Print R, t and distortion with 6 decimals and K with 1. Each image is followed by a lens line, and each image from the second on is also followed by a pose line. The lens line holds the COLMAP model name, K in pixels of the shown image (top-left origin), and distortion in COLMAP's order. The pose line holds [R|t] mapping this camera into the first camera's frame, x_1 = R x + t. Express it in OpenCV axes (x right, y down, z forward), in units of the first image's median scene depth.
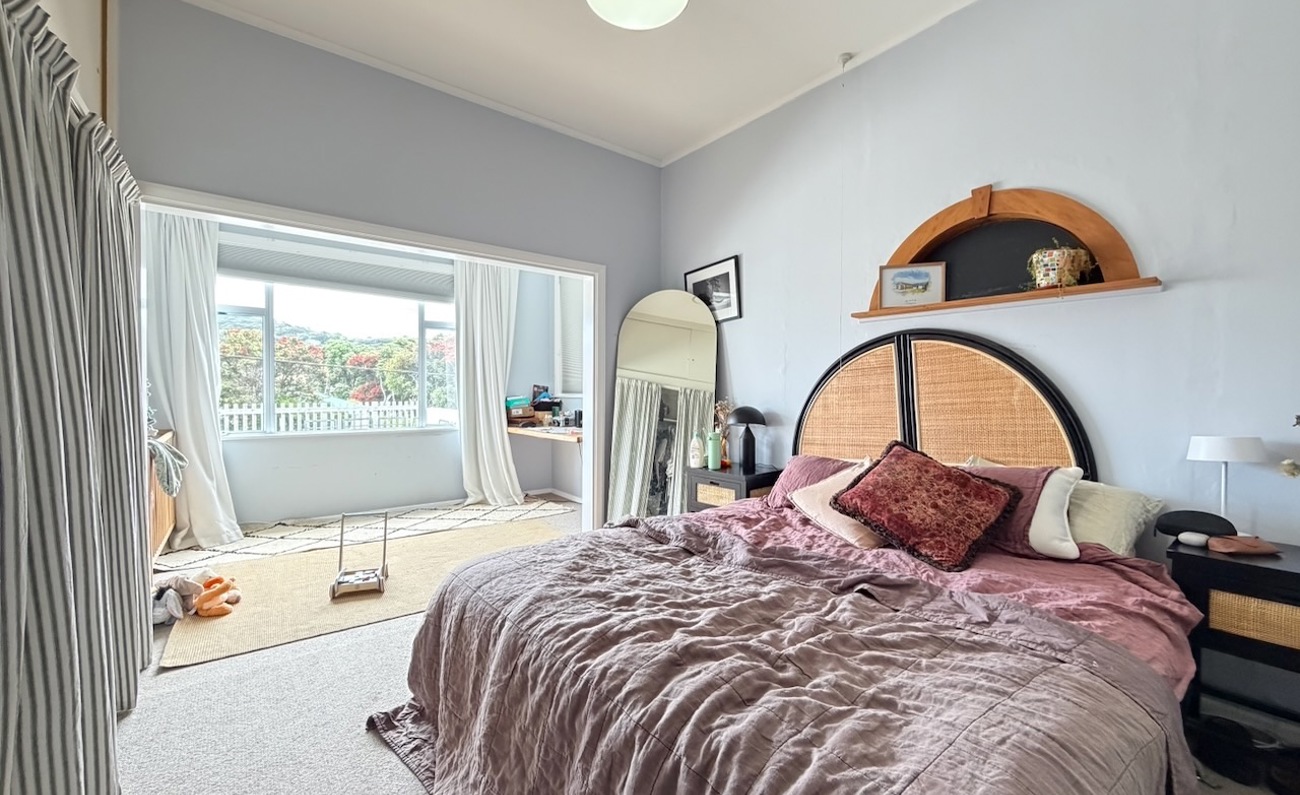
lens RADIAL K [[516.6, 0, 651.0], [0, 516.6, 395.5], [0, 0, 1]] dist [0.000860, -0.000093]
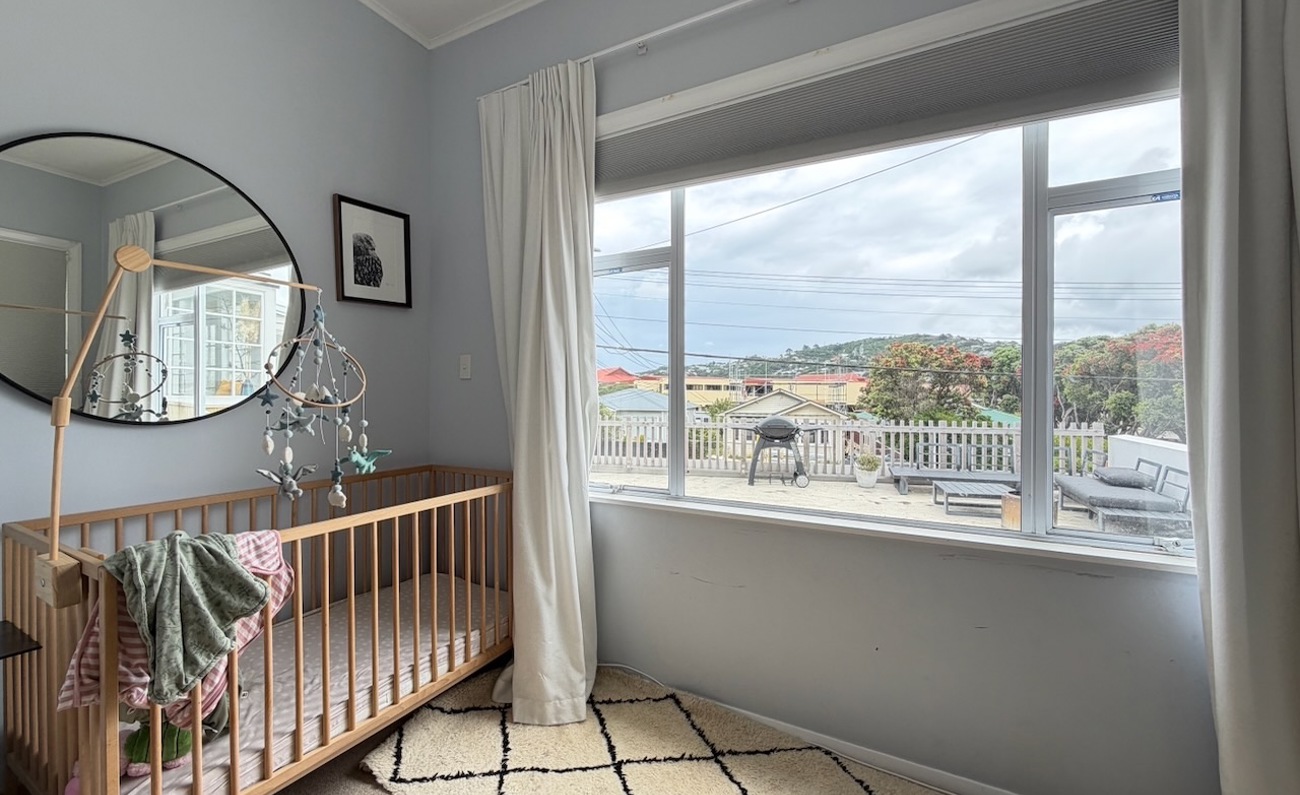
lens RADIAL K [[516.6, 0, 651.0], [0, 516.6, 395.5], [0, 0, 1]] dist [0.000860, -0.000093]
pose [[0.401935, -0.007315, -0.915639, -0.047272], [-0.013129, 0.999819, -0.013750, -0.002341], [0.915574, 0.017549, 0.401766, 0.124481]]
